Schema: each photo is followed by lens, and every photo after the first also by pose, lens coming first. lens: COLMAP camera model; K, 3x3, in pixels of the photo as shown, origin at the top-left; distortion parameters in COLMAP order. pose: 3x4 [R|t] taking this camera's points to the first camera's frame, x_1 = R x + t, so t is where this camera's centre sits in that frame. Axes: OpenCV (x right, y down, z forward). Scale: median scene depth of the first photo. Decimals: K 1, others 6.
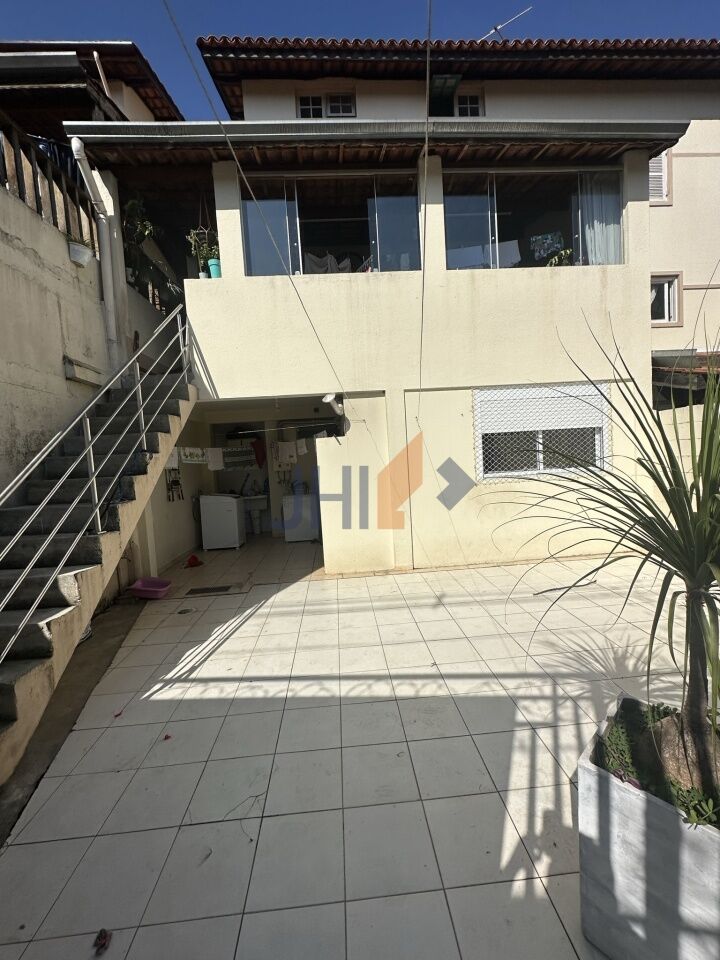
lens RADIAL K [[384.3, 0, 359.7], [0, 384.3, 481.6], [0, 0, 1]] dist [-0.002389, 0.000378]
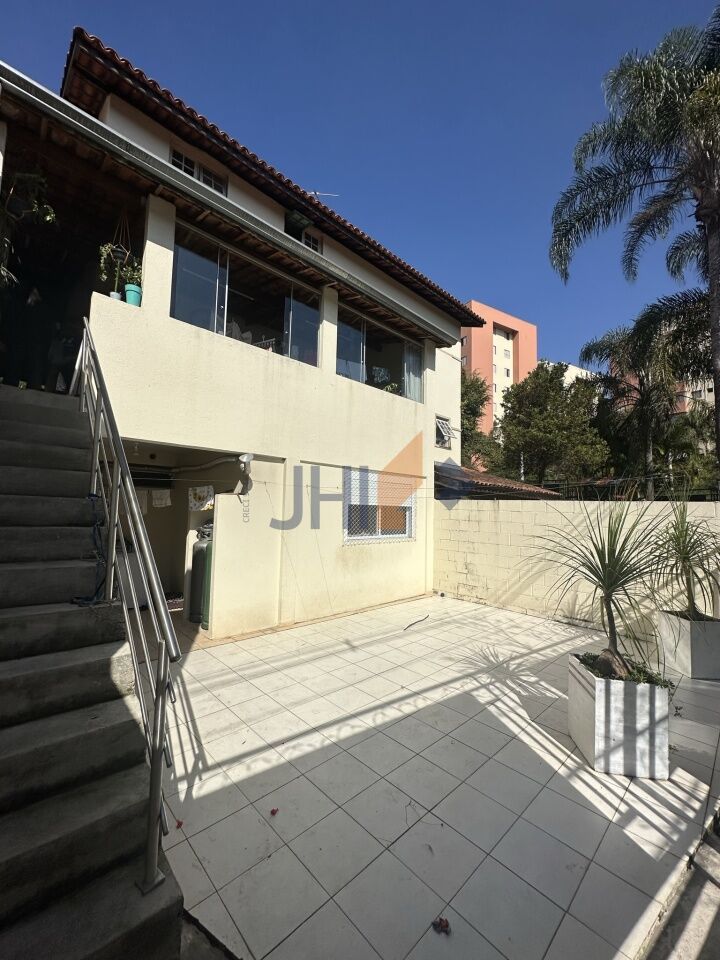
lens RADIAL K [[384.3, 0, 363.0], [0, 384.3, 479.8], [0, 0, 1]] dist [-0.002389, 0.000378]
pose [[0.756033, 0.130174, 0.641458, -0.568306], [-0.029799, 0.985853, -0.164942, 0.001532], [-0.653855, 0.105587, 0.749216, 0.029685]]
